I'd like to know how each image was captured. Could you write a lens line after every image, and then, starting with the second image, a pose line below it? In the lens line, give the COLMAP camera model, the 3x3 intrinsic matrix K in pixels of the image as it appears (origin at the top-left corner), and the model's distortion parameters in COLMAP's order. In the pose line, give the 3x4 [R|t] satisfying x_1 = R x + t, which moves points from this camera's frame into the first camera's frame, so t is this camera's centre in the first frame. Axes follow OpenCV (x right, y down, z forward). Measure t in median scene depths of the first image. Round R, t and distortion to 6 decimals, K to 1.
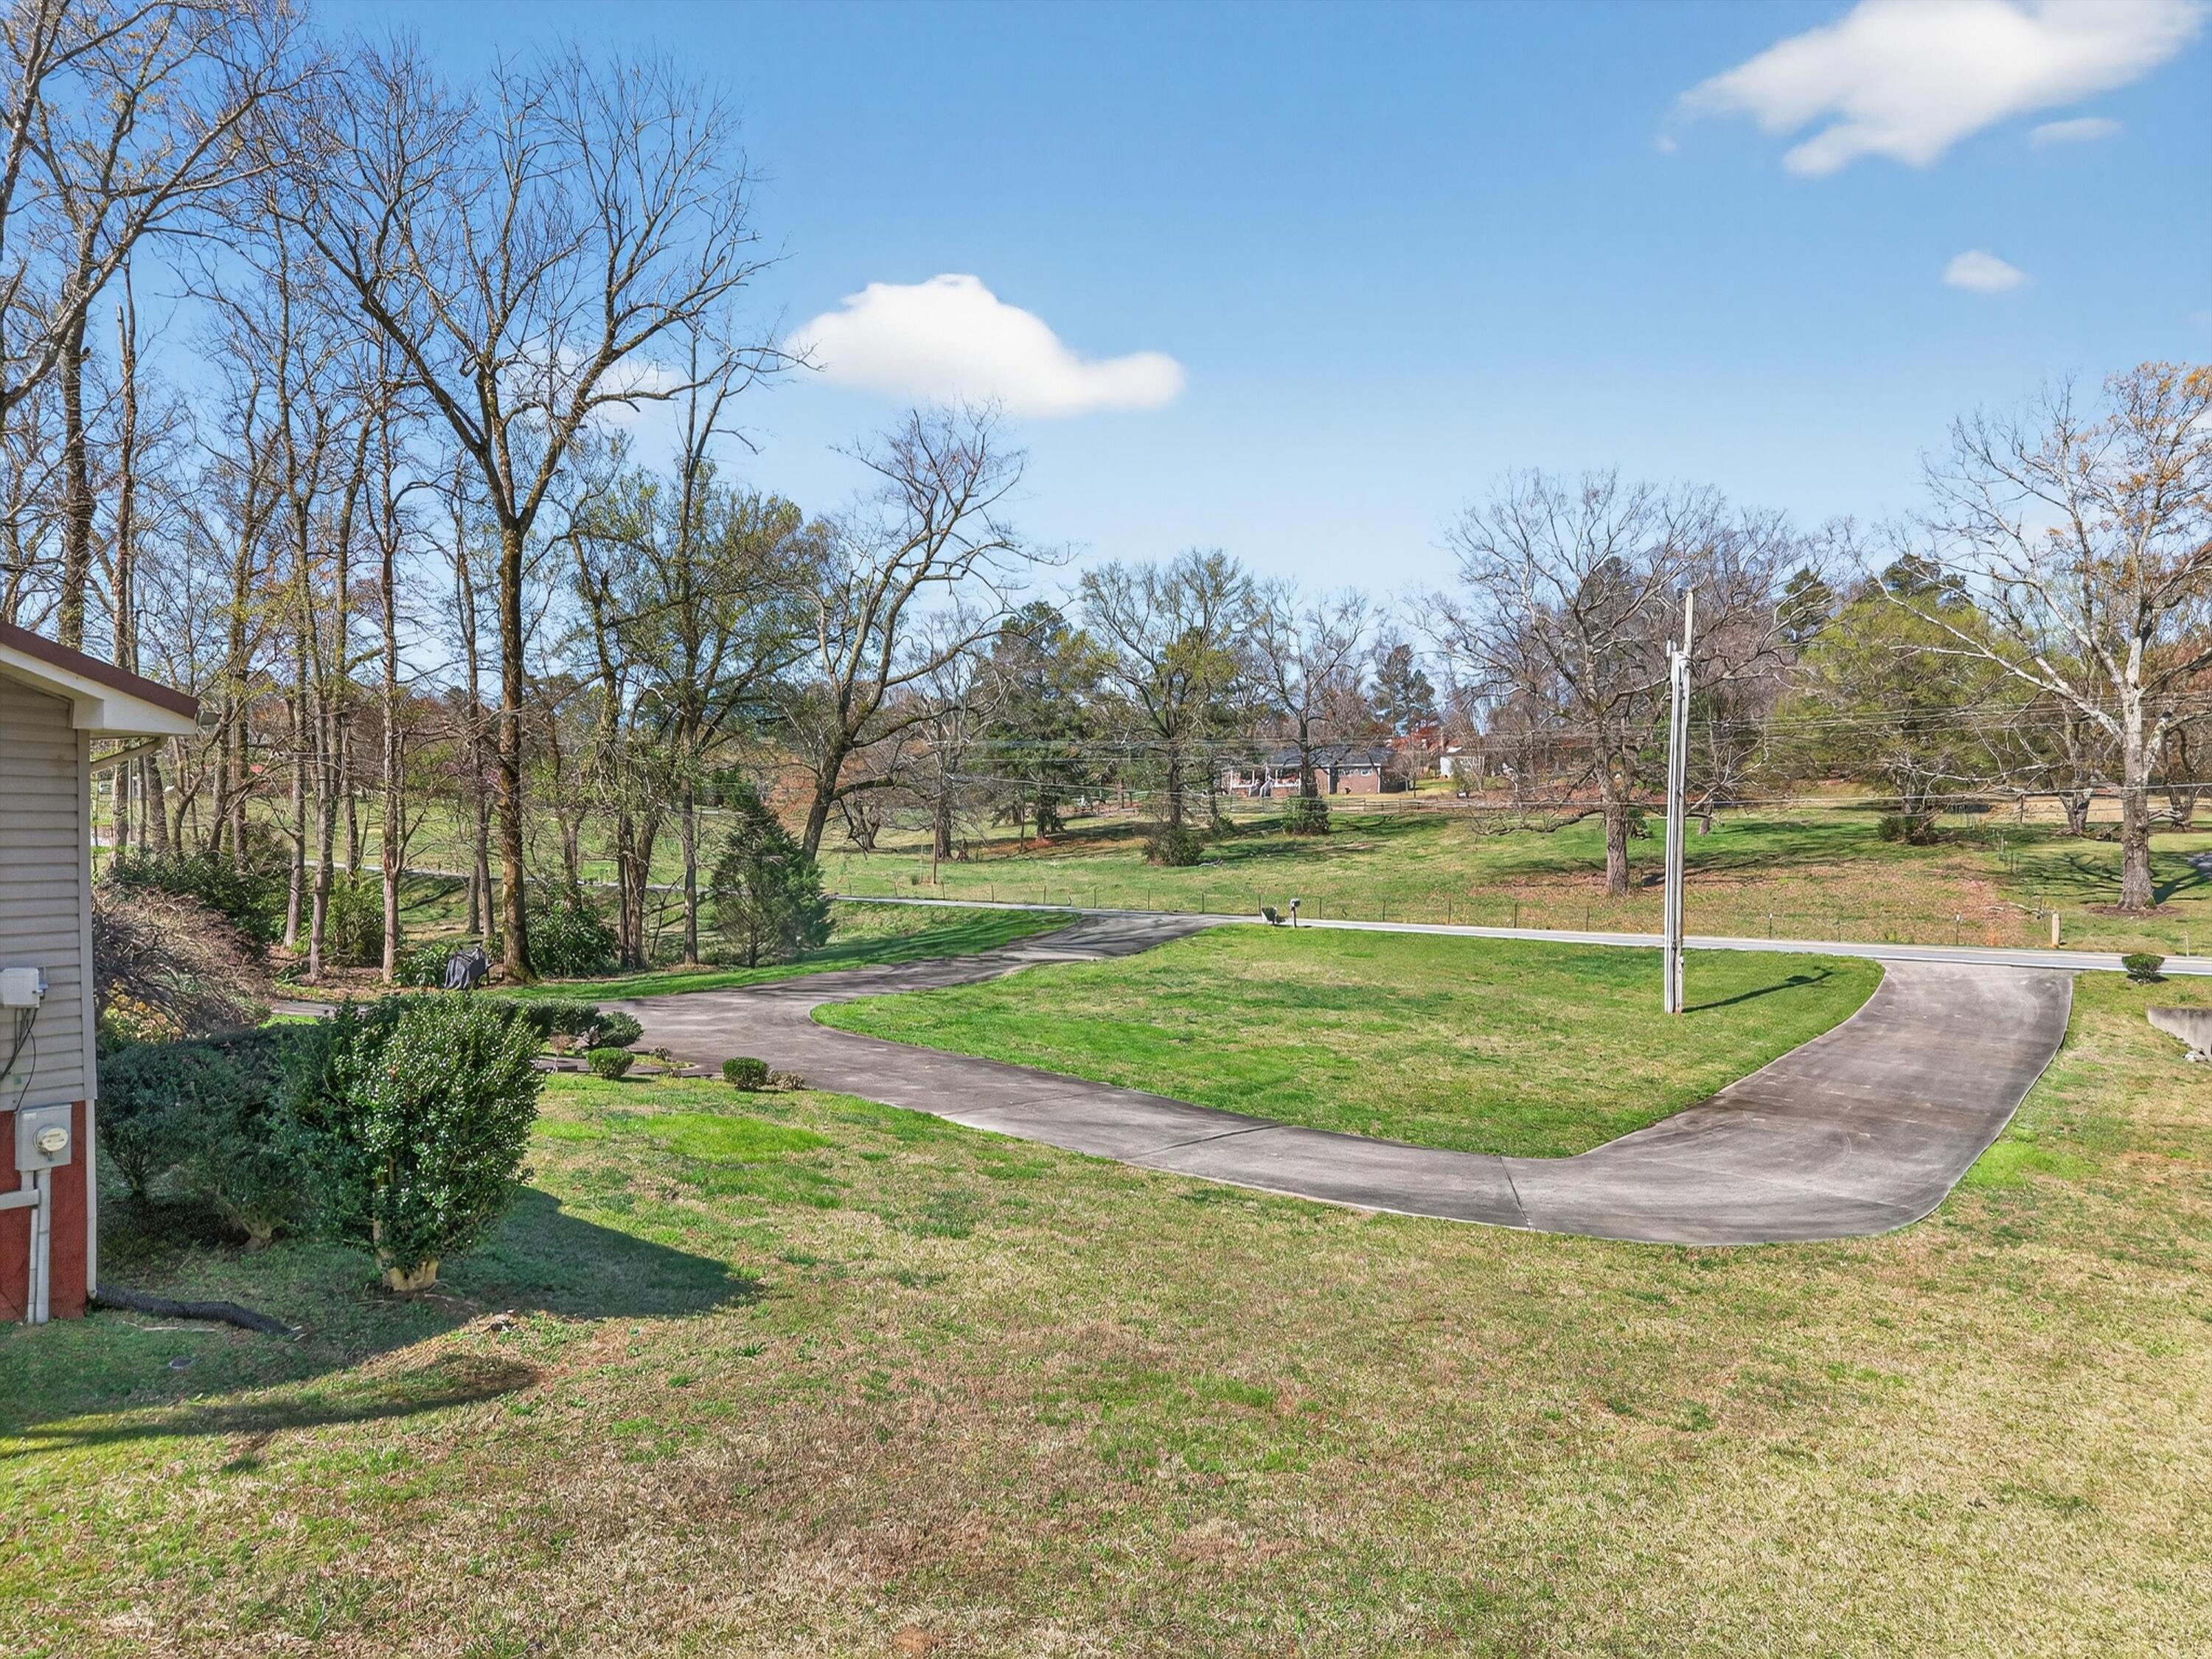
lens RADIAL K [[1529.6, 0, 1106.8], [0, 1529.6, 839.3], [0, 0, 1]] dist [0.003166, -0.002250]
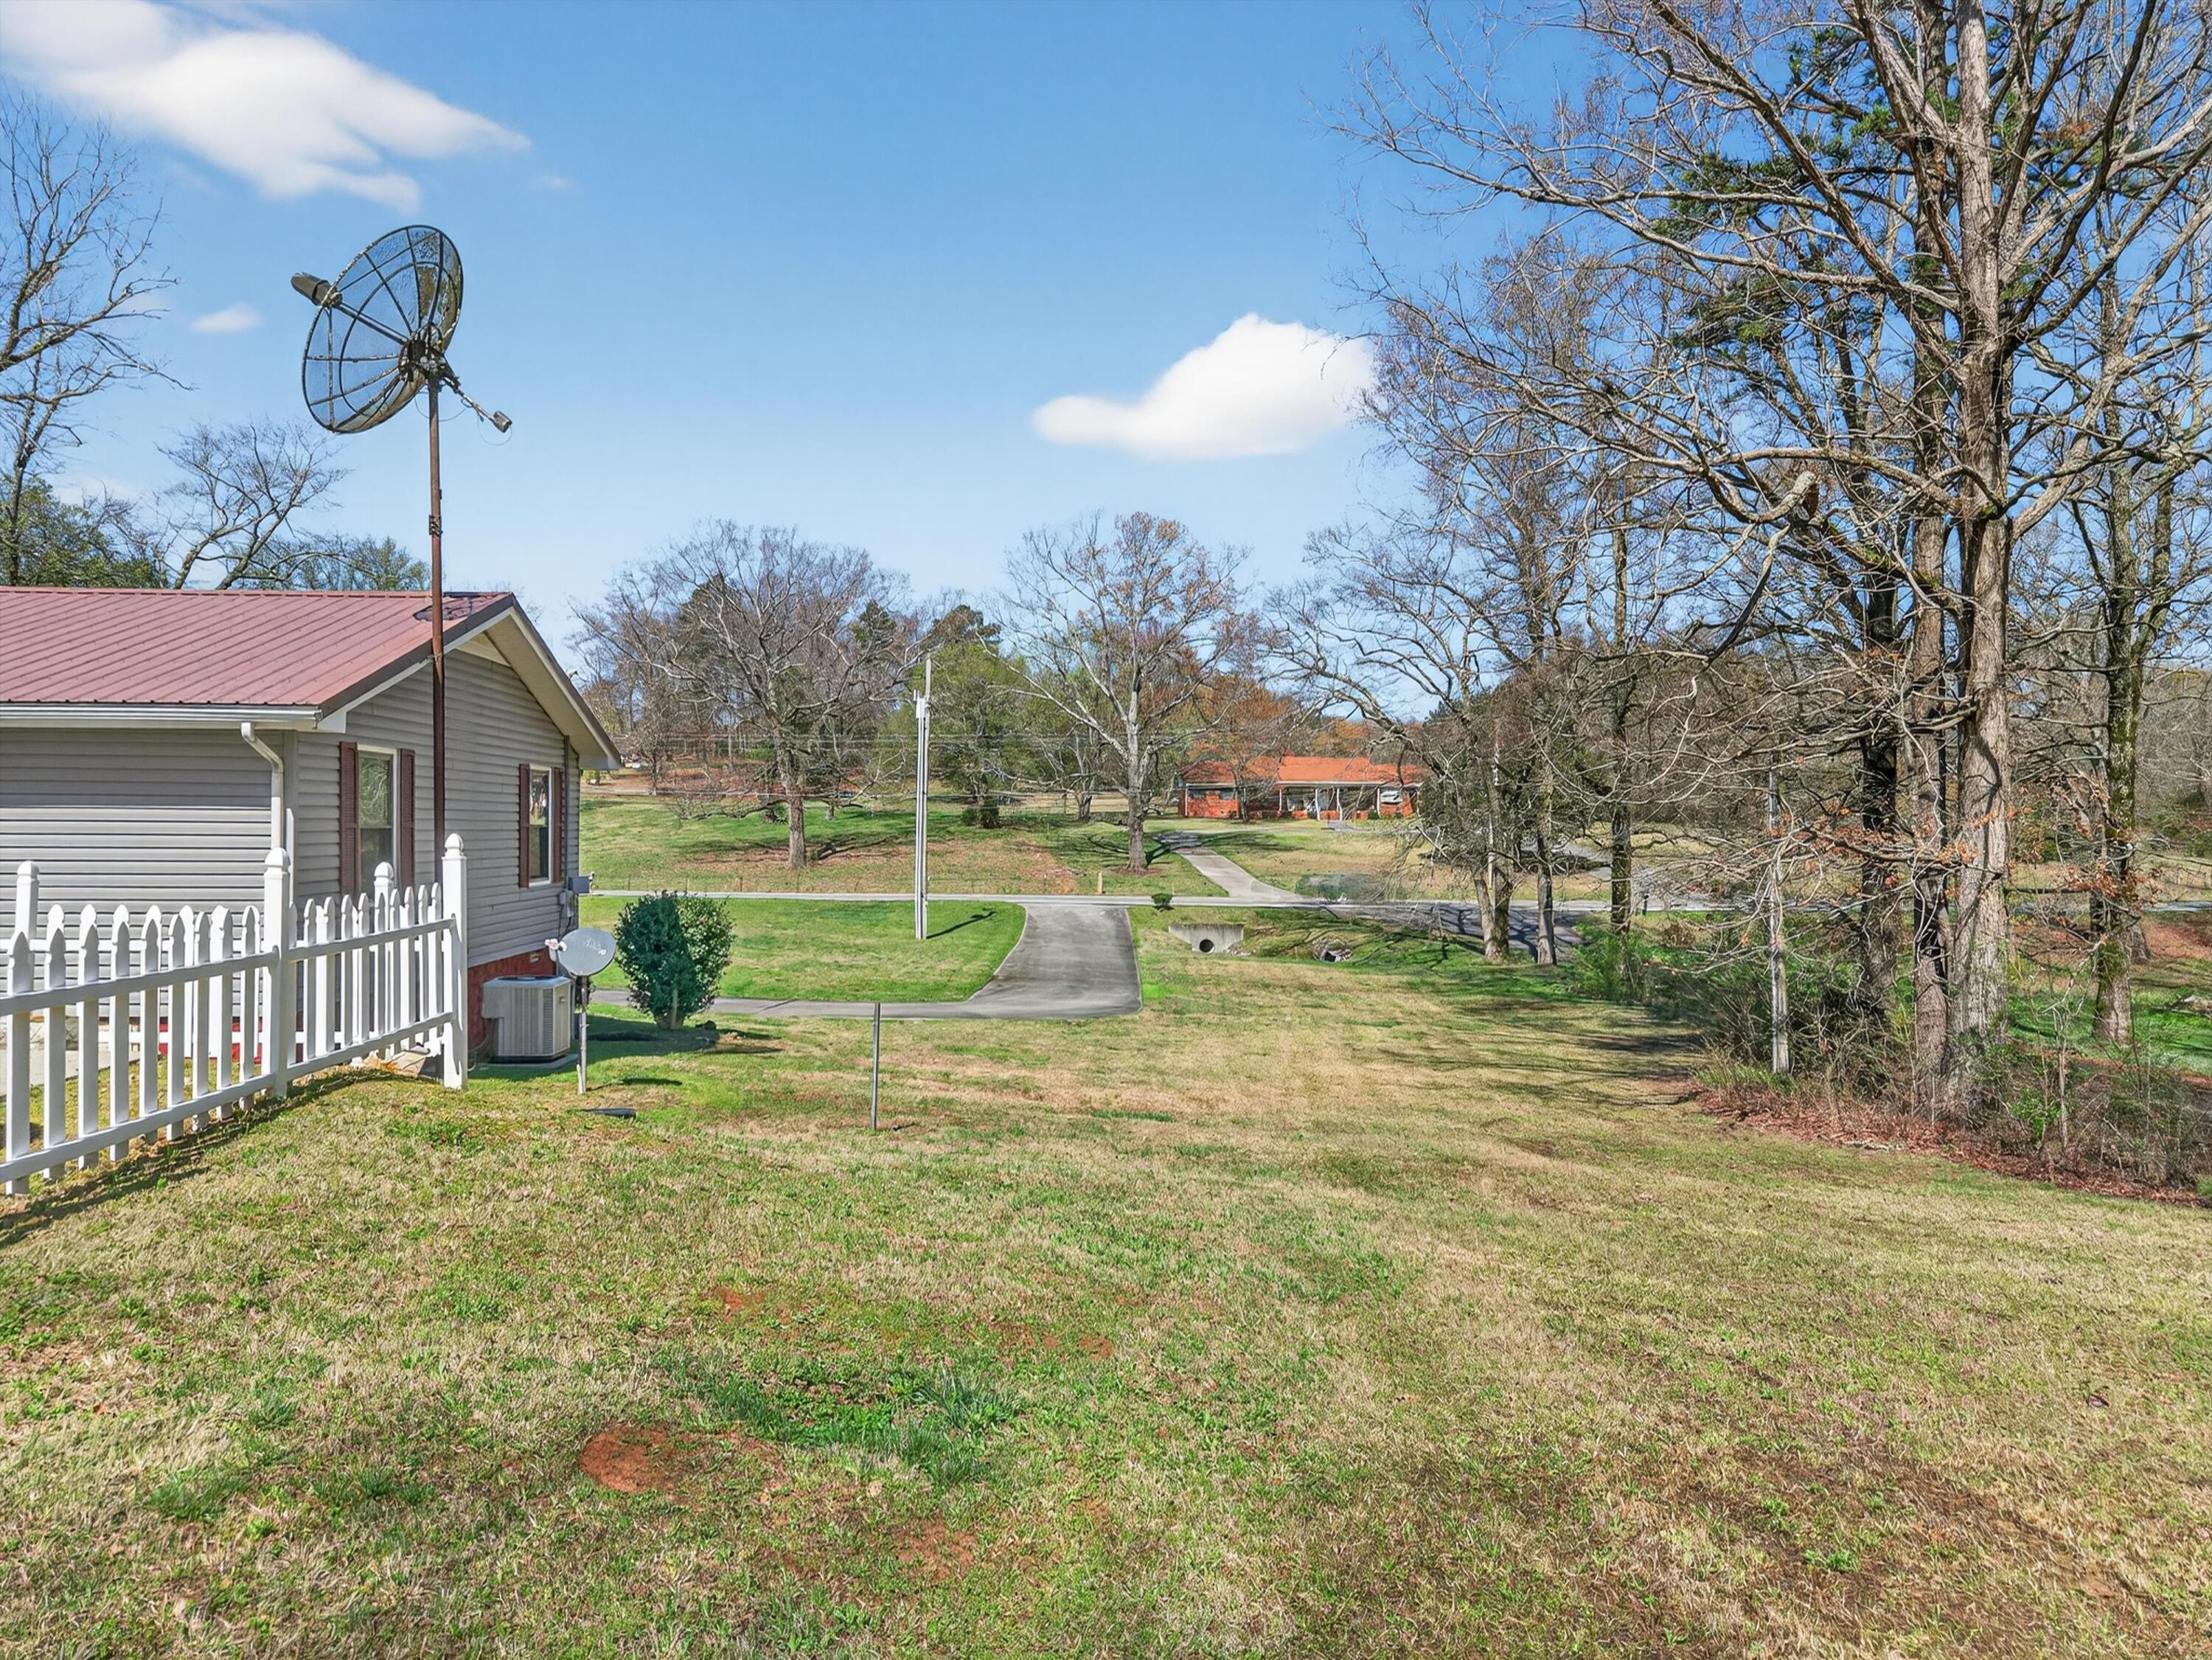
lens RADIAL K [[1529.7, 0, 1106.8], [0, 1529.7, 839.8], [0, 0, 1]] dist [0.003166, -0.002250]
pose [[0.810228, -0.003621, 0.586104, -0.231167], [-0.002604, 0.999949, 0.009778, 0.000608], [-0.586110, -0.009449, 0.810177, -0.207670]]
